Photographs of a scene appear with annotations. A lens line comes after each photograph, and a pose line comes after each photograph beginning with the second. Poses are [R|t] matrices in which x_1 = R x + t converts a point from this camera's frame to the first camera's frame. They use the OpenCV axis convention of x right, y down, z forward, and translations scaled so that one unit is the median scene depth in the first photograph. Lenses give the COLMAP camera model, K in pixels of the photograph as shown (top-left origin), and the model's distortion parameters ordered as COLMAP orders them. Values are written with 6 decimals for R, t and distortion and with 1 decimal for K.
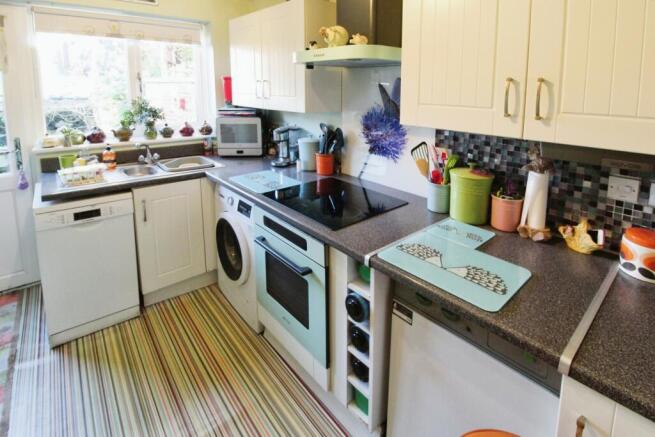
lens RADIAL K [[308.0, 0, 326.9], [0, 308.0, 172.7], [0, 0, 1]] dist [0.001167, 0.000108]
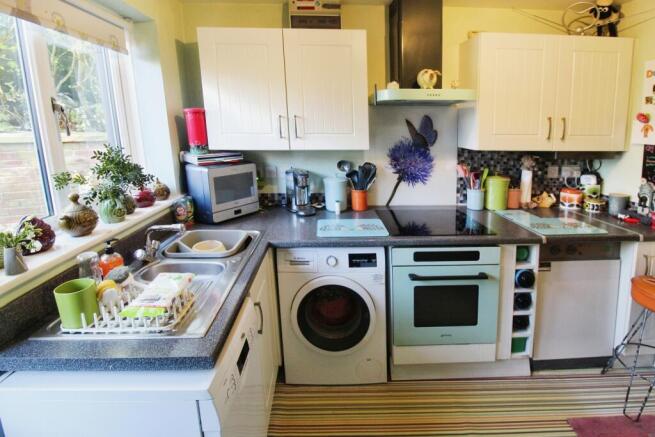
lens RADIAL K [[317.0, 0, 327.5], [0, 317.0, 218.5], [0, 0, 1]] dist [-0.001312, -0.000264]
pose [[0.629019, -0.229056, 0.742879, -1.030489], [0.213551, 0.969756, 0.118189, -0.137598], [-0.747483, 0.084299, 0.658910, 0.480949]]
